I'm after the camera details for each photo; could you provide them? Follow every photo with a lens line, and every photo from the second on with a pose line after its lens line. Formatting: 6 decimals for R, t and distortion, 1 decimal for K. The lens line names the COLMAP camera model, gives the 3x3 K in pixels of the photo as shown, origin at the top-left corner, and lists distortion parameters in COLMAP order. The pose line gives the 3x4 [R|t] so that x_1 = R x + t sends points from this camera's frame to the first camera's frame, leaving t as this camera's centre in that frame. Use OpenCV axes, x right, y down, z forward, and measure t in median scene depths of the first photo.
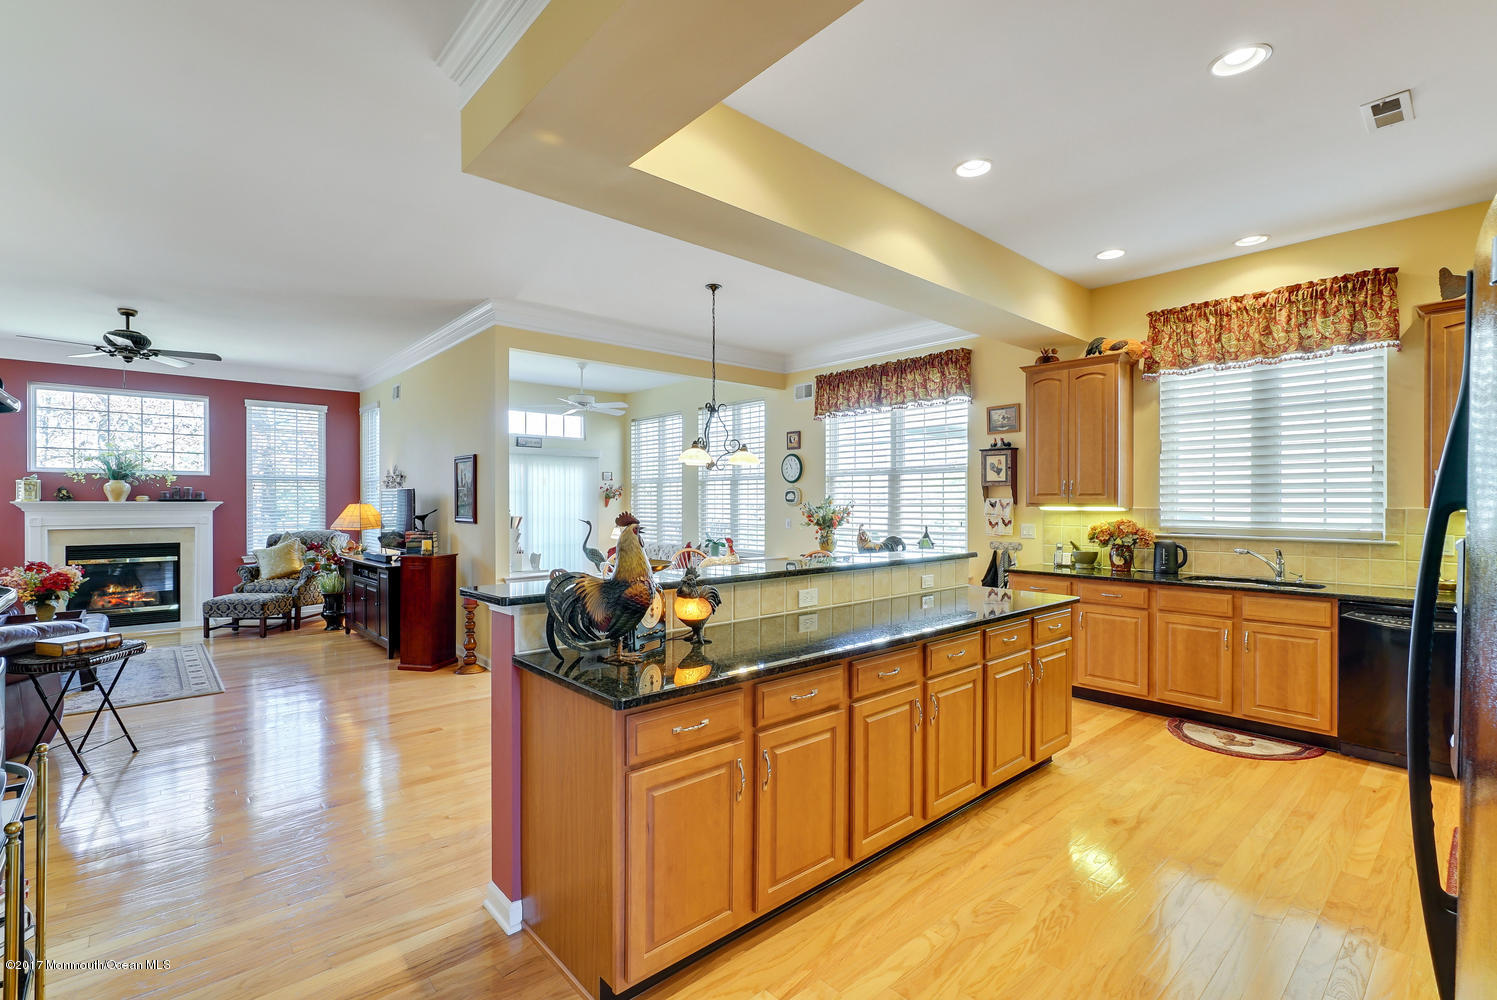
lens RADIAL K [[677.0, 0, 746.9], [0, 677.0, 502.6], [0, 0, 1]] dist [0.000283, 0.000125]
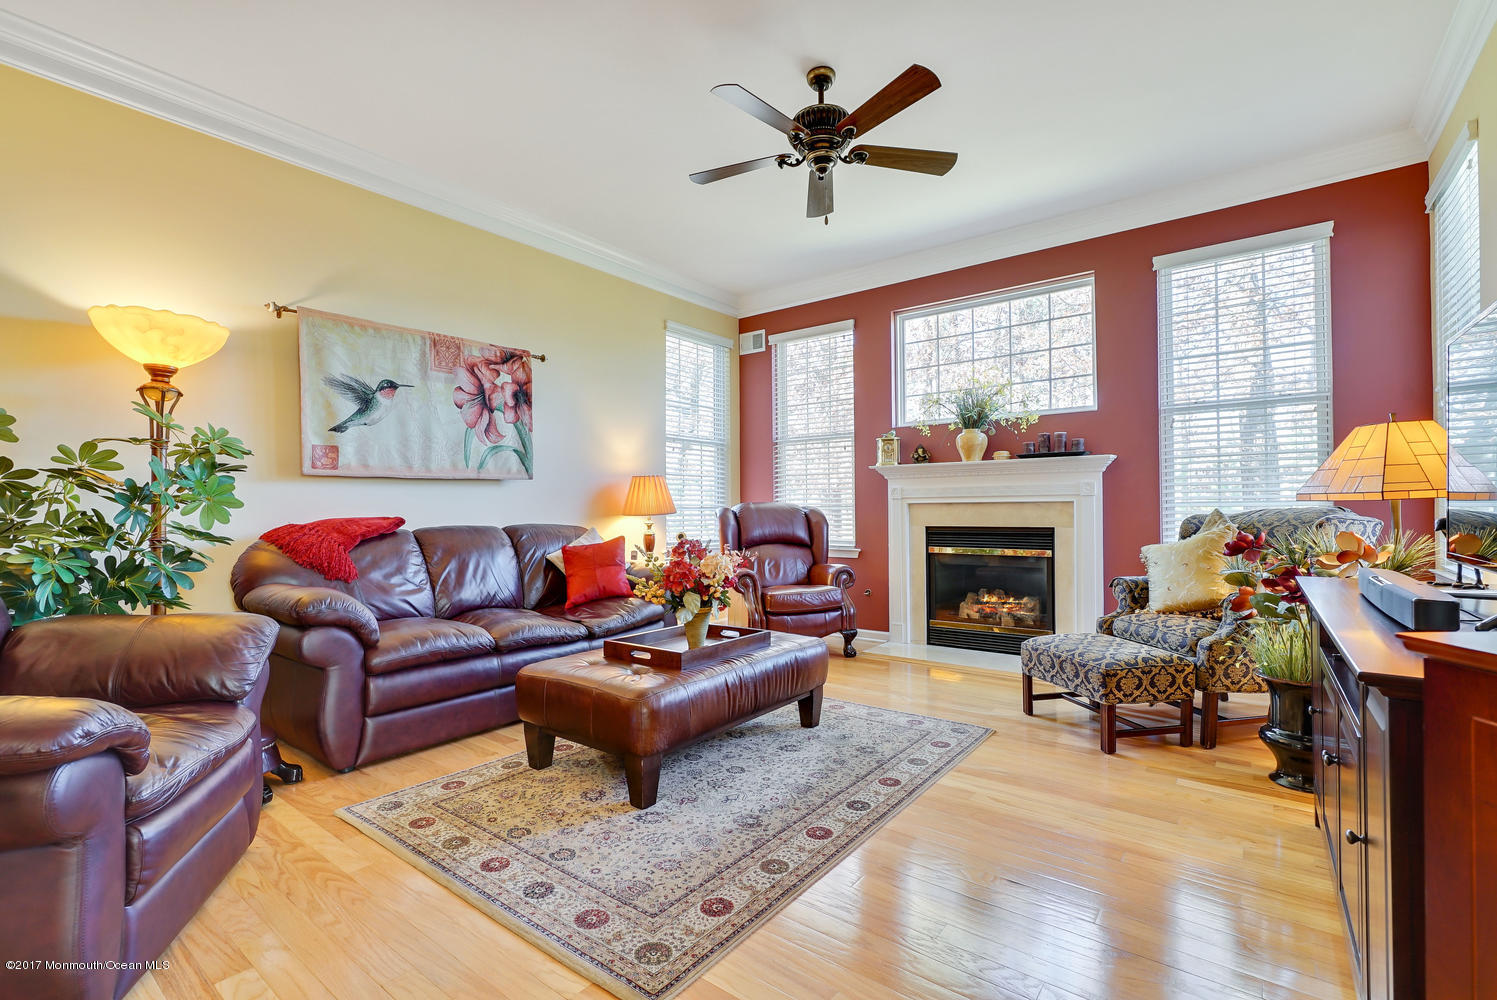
lens RADIAL K [[677.0, 0, 746.9], [0, 677.0, 502.6], [0, 0, 1]] dist [0.000283, 0.000125]
pose [[0.183199, -0.009736, -0.983028, -0.406826], [0.007746, 0.999934, -0.008460, 0.054364], [0.983045, -0.006065, 0.183262, 0.843451]]
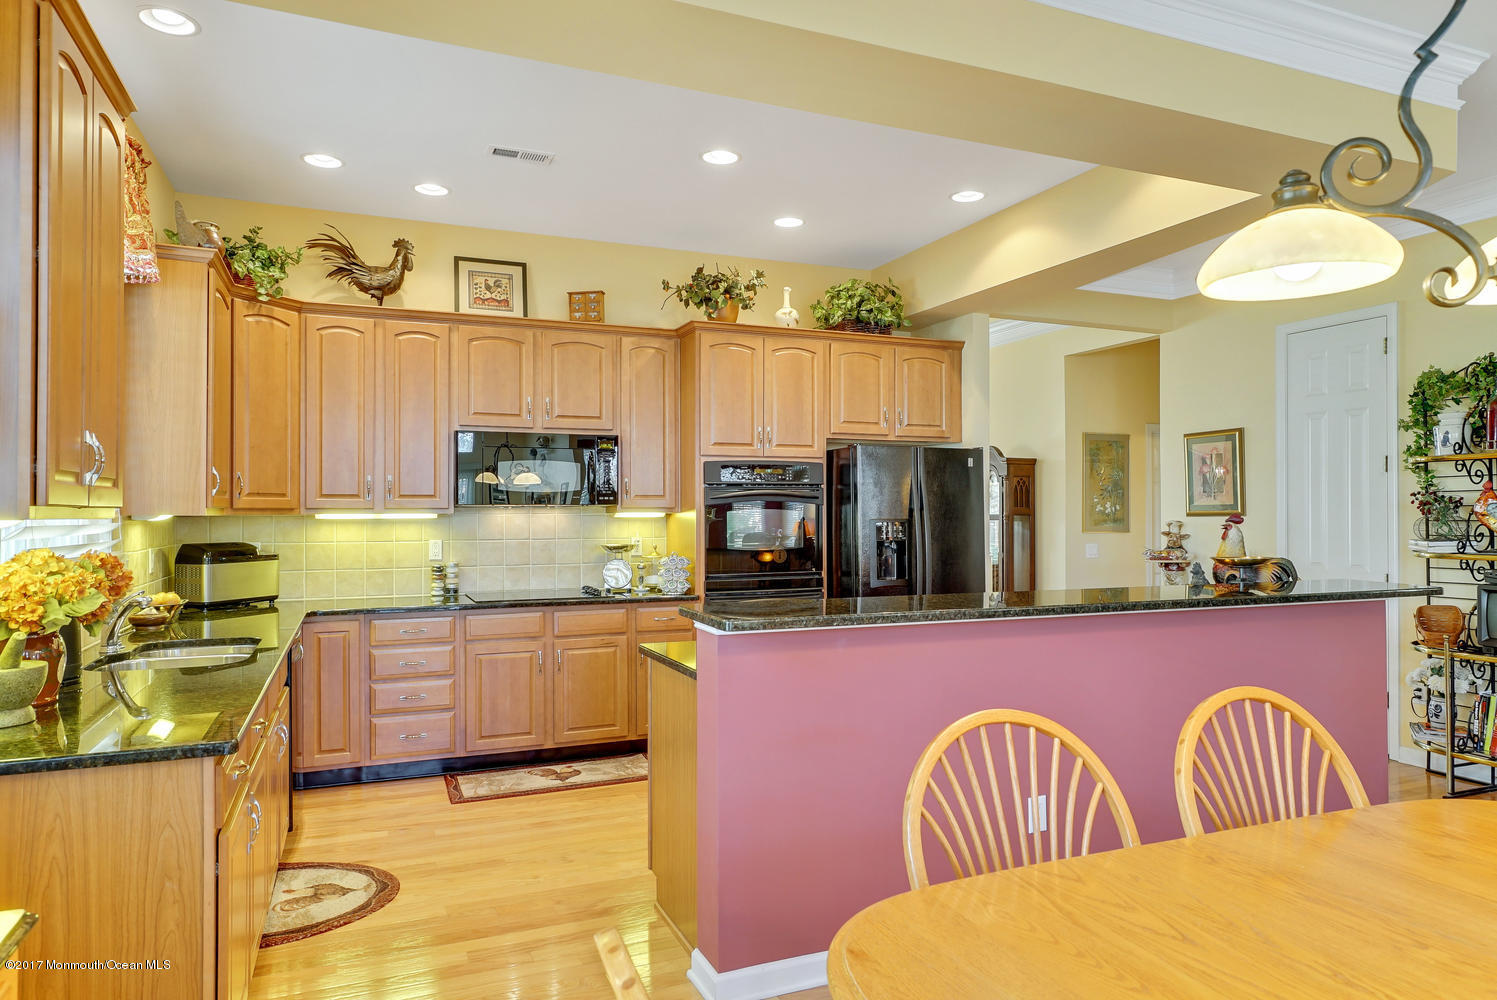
lens RADIAL K [[945.8, 0, 748.5], [0, 945.8, 500.0], [0, 0, 1]] dist [0.005303, -0.000382]
pose [[-0.944860, 0.006104, 0.327418, 0.045079], [0.001390, 0.999892, -0.014630, 0.005064], [-0.327472, -0.013368, -0.944766, 1.144357]]
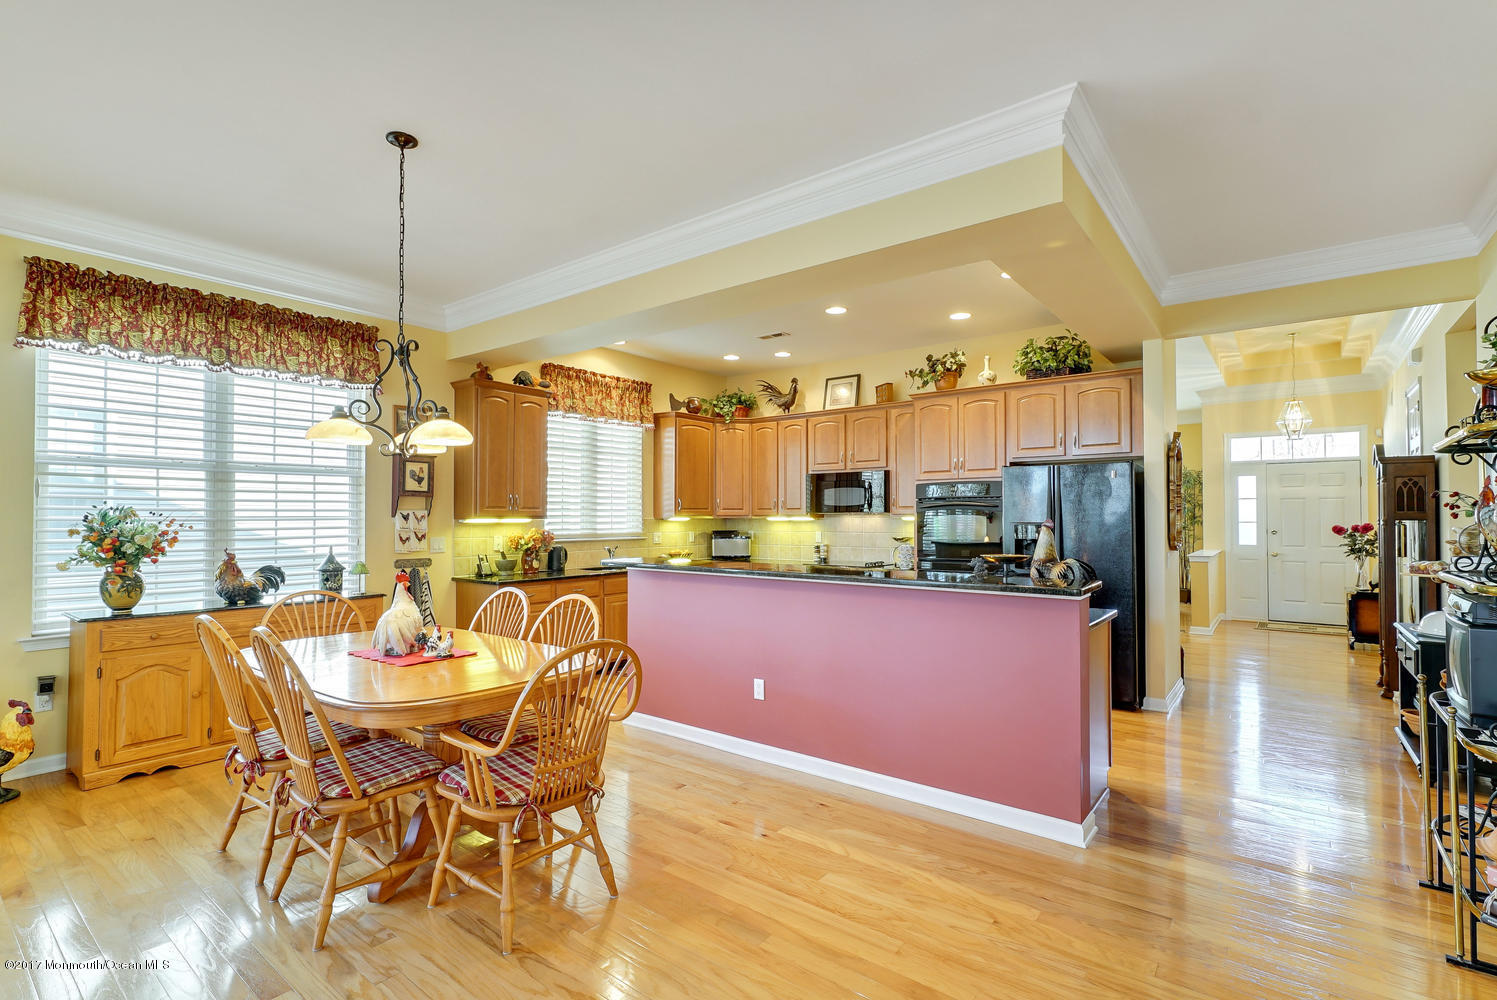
lens RADIAL K [[693.5, 0, 747.1], [0, 693.5, 503.1], [0, 0, 1]] dist [-0.002537, 0.000159]
pose [[-0.176260, 0.018468, 0.984170, -0.600280], [0.000655, 0.999826, -0.018645, 0.001493], [-0.984343, -0.002642, -0.176242, 0.722597]]
